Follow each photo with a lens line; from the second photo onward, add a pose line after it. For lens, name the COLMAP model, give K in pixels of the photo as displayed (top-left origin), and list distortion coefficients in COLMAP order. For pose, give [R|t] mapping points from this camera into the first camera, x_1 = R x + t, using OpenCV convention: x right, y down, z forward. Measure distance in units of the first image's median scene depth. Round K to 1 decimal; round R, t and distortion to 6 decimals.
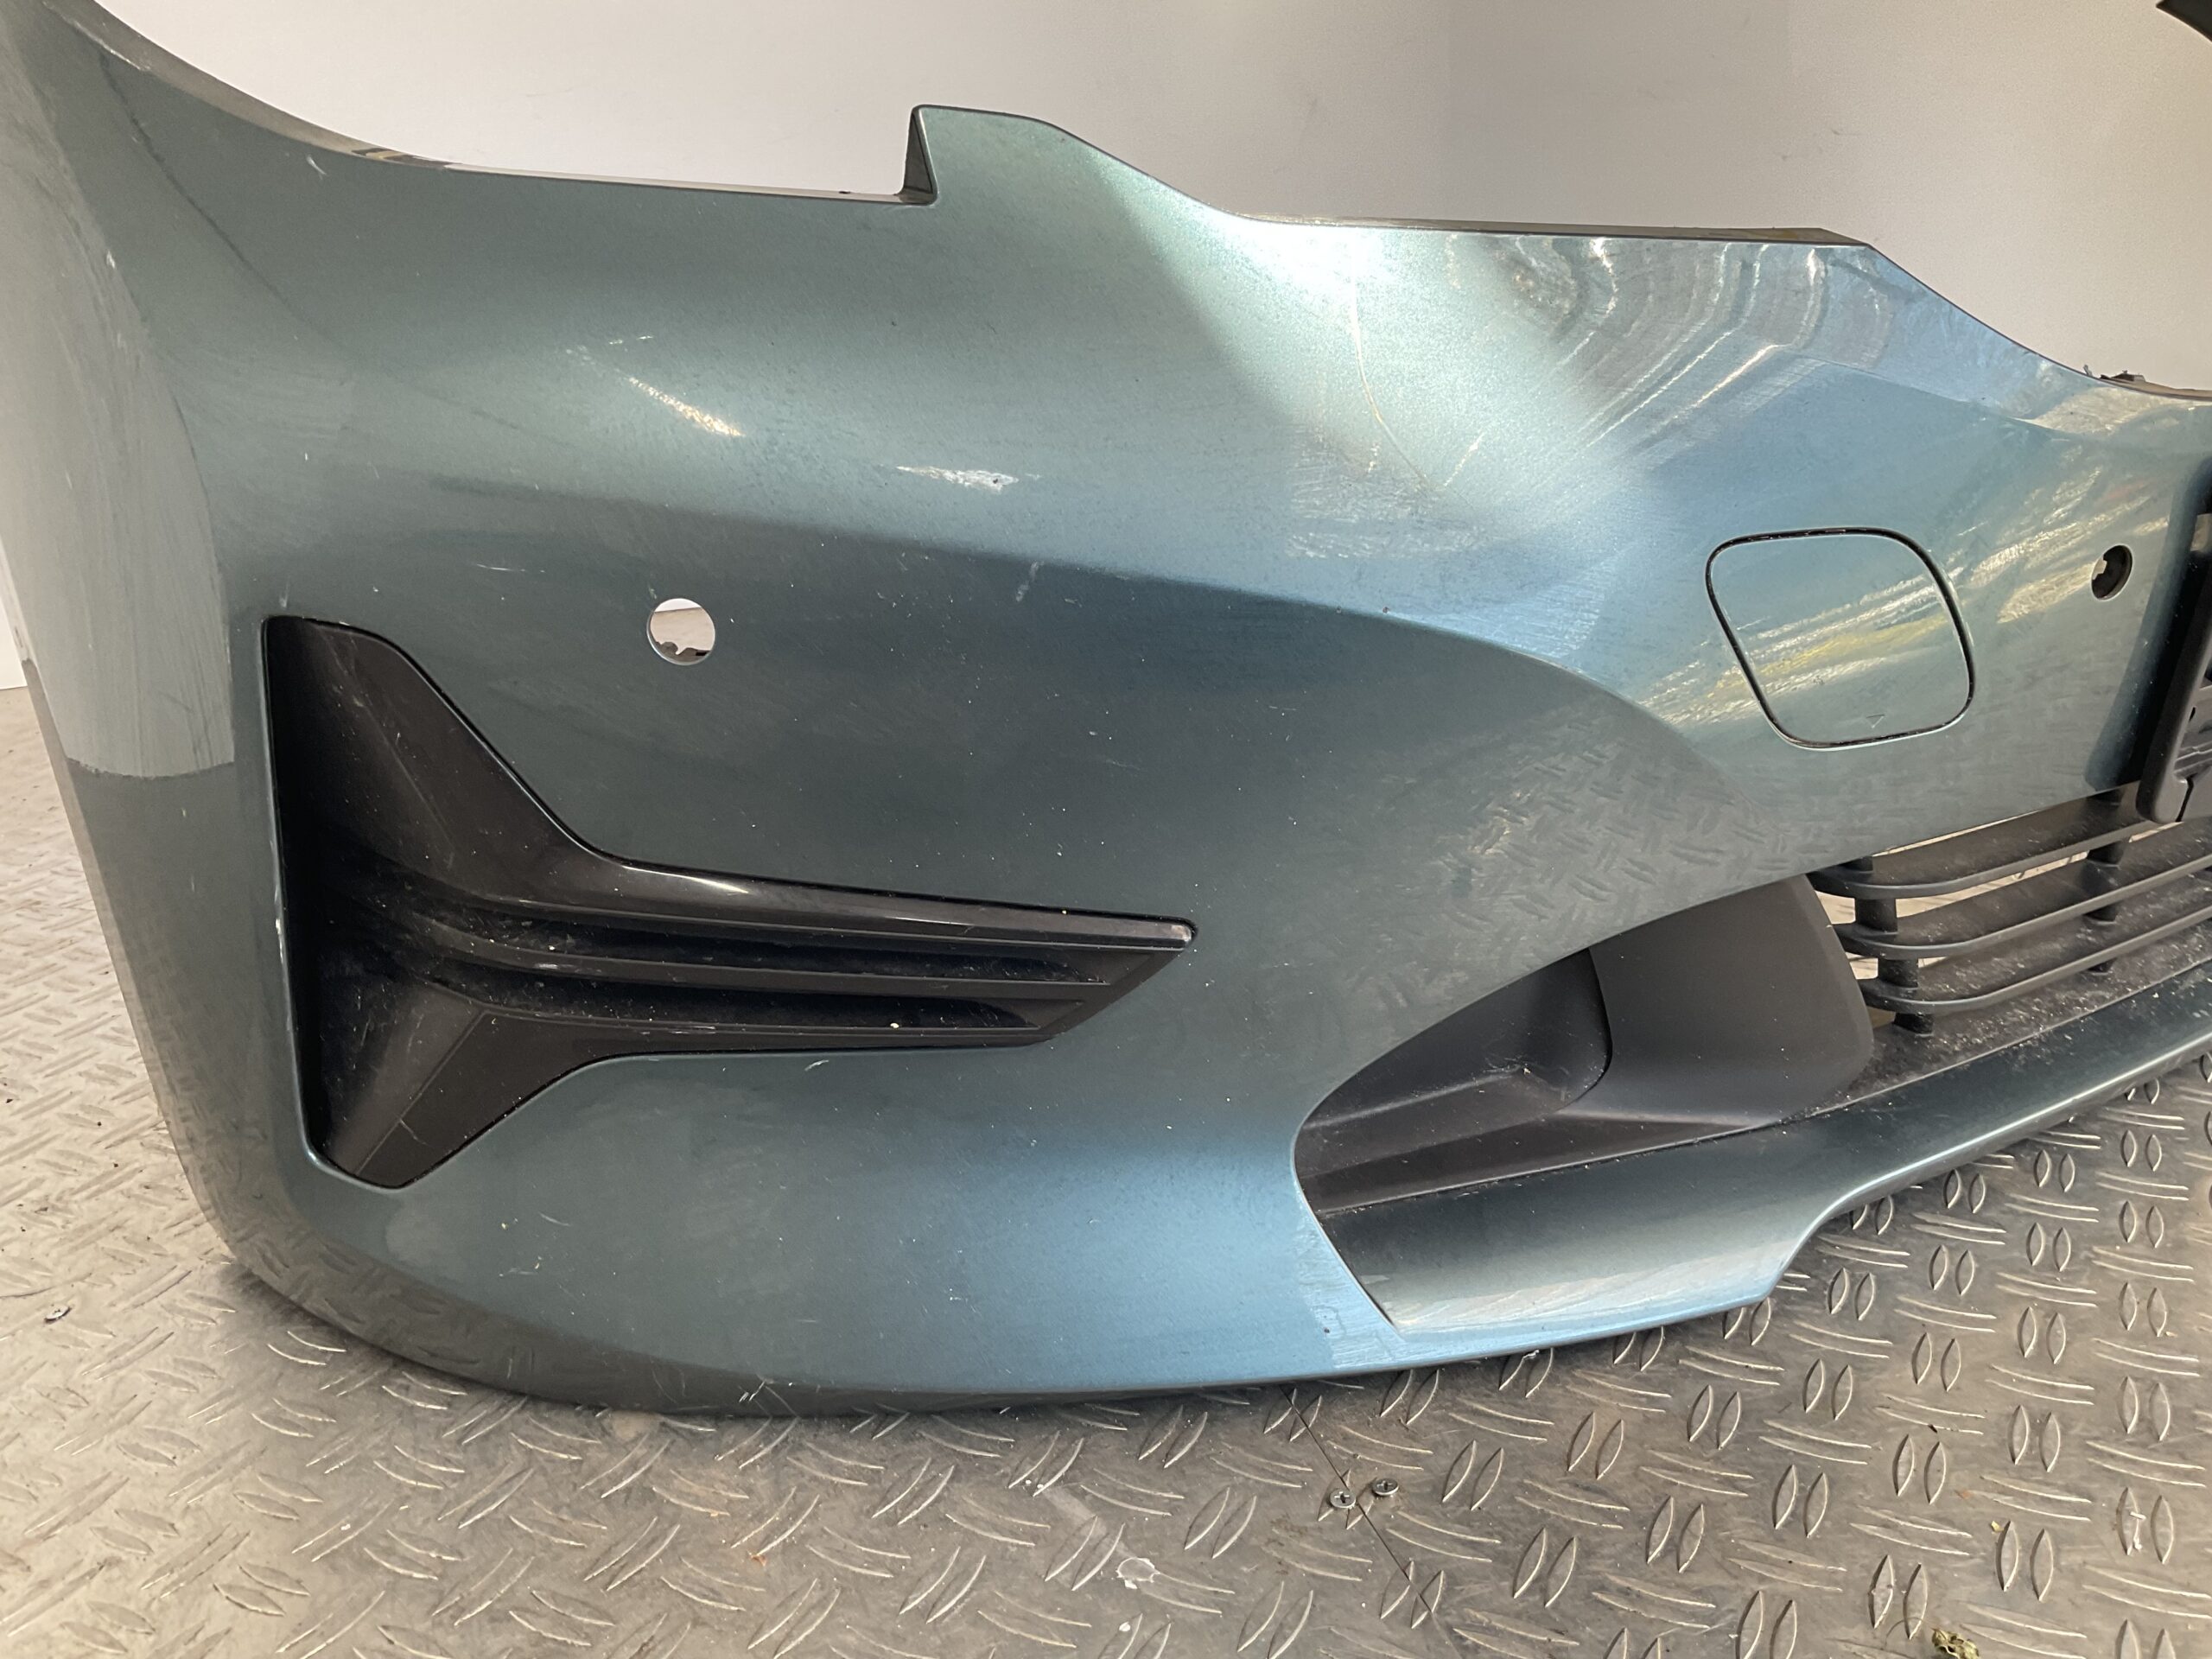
lens RADIAL K [[1825.6, 0, 1126.0], [0, 1825.6, 795.5], [0, 0, 1]] dist [0.091760, -0.190554]
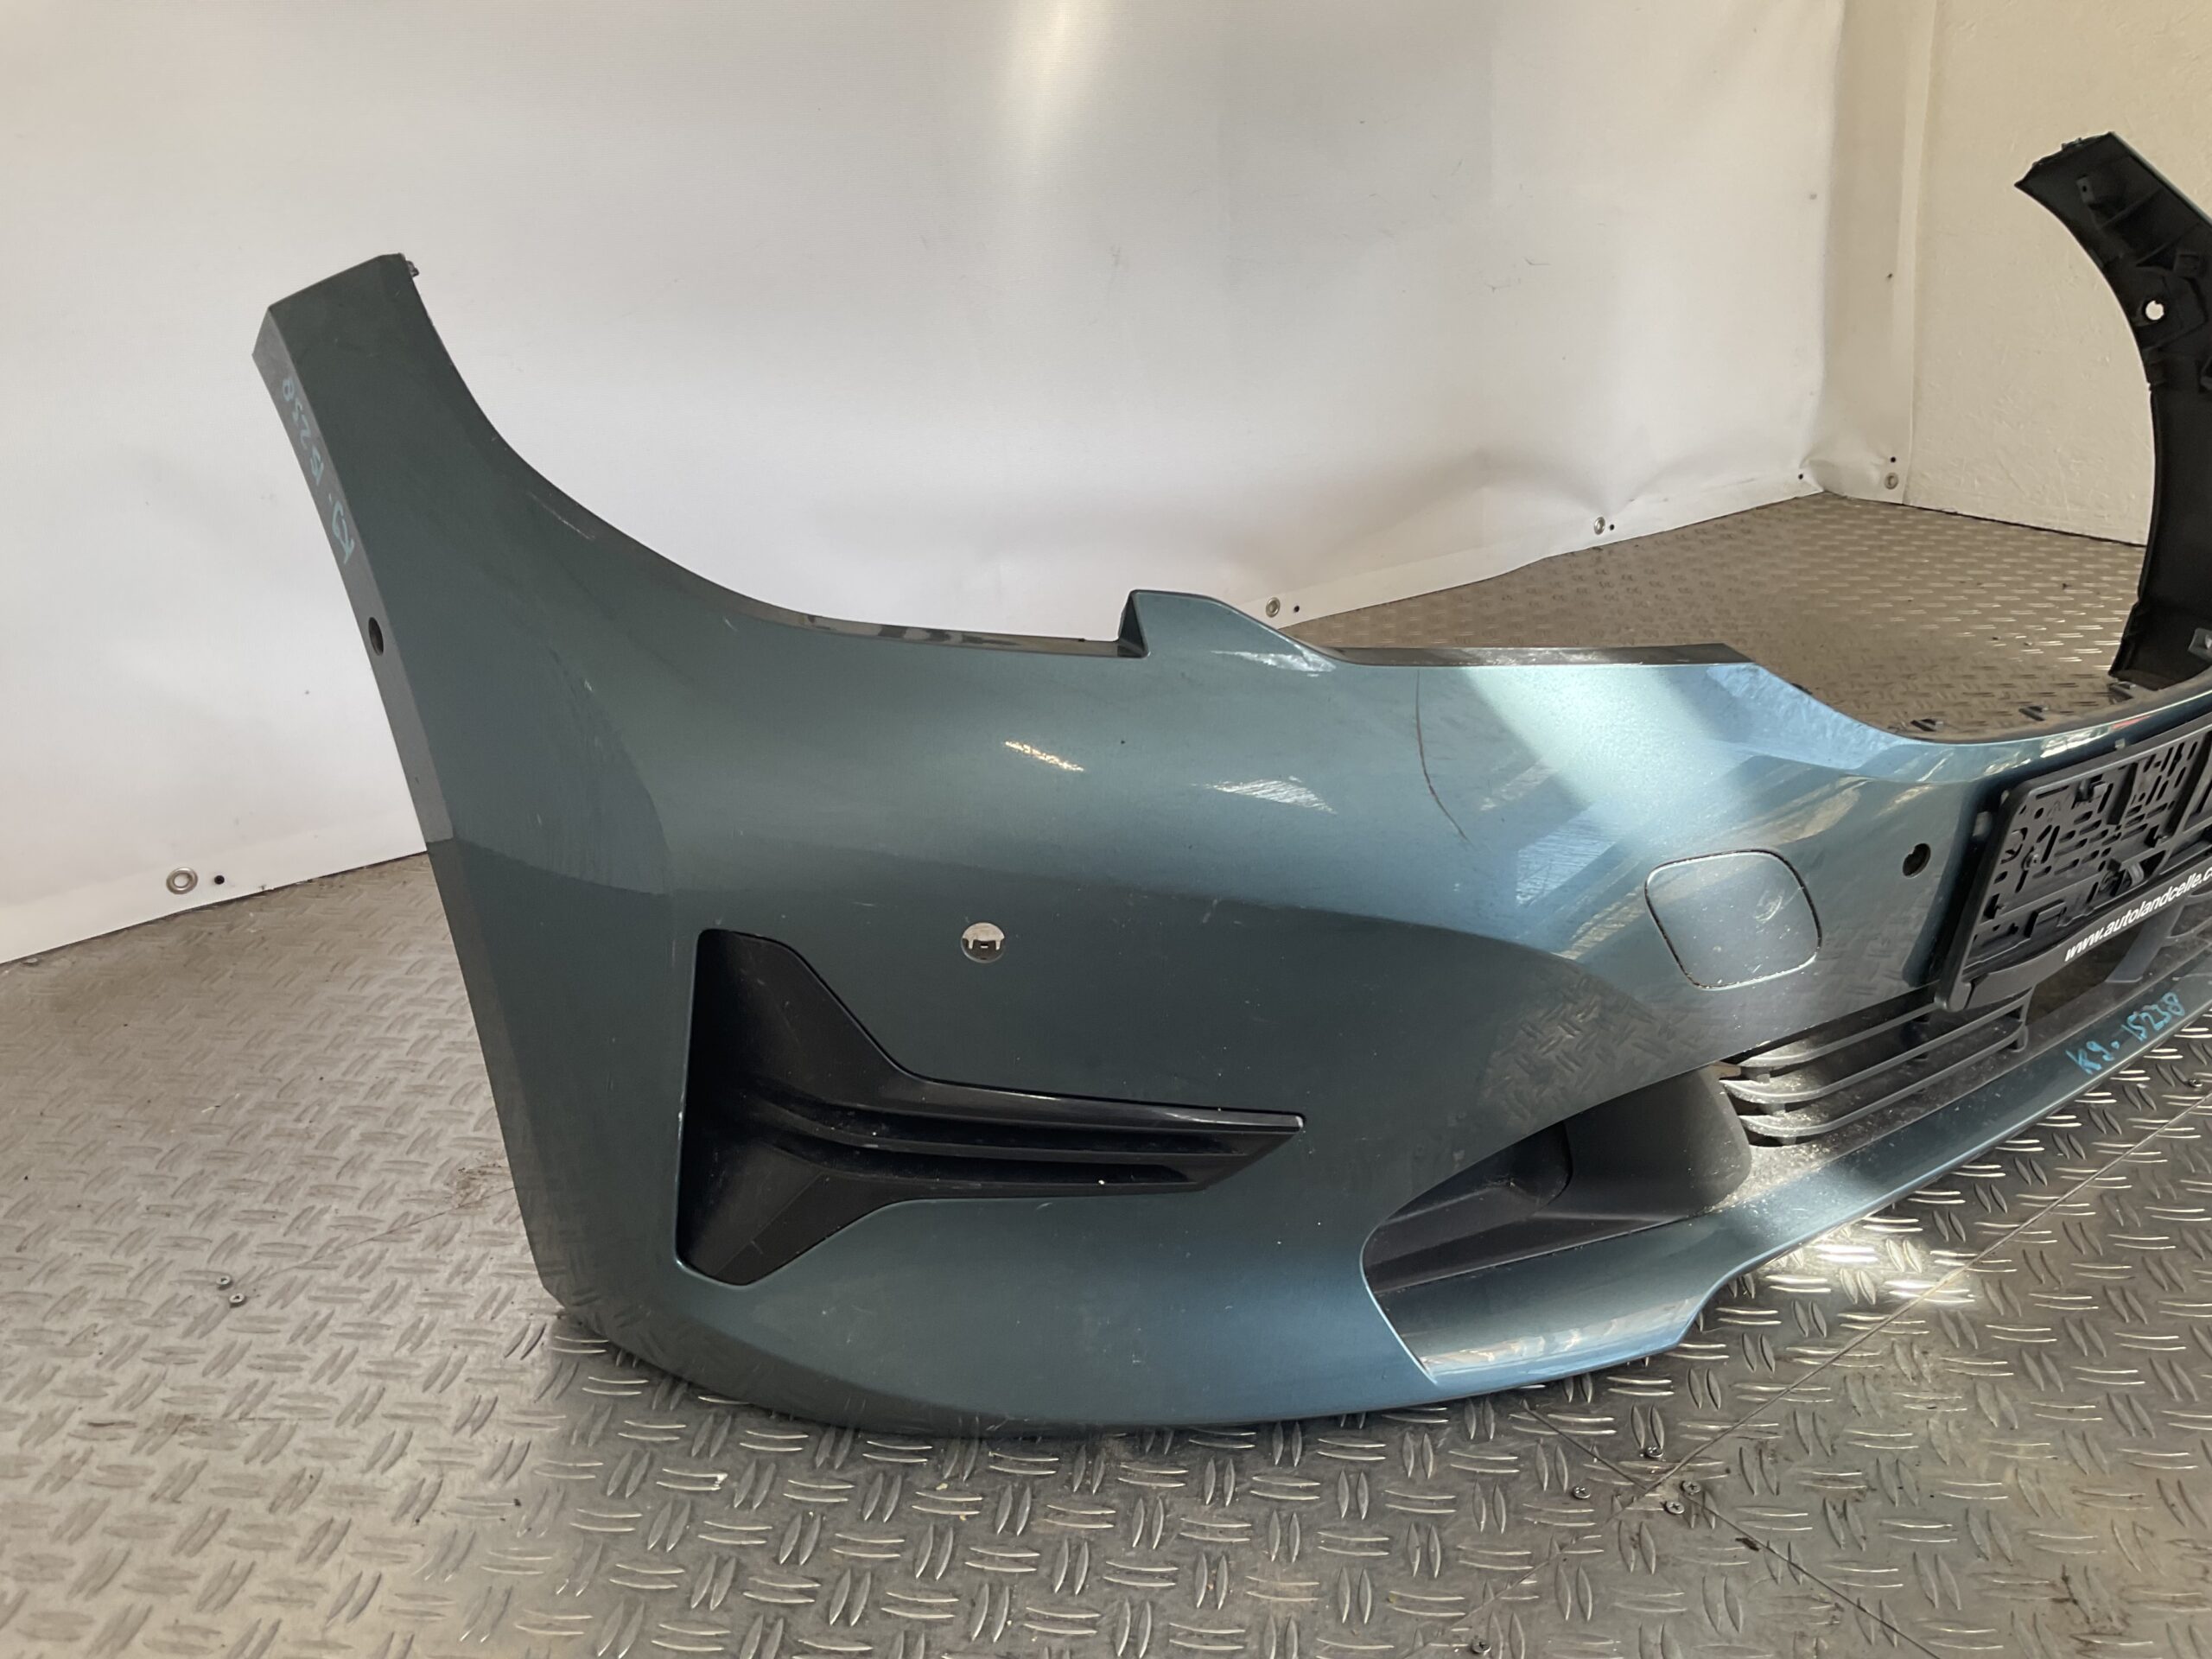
lens RADIAL K [[1825.6, 0, 1126.0], [0, 1825.6, 795.5], [0, 0, 1]] dist [0.091760, -0.190554]
pose [[0.998881, 0.001751, 0.047254, -0.170063], [-0.003670, 0.999171, 0.040546, -0.237411], [-0.047144, -0.040674, 0.998060, -0.450275]]
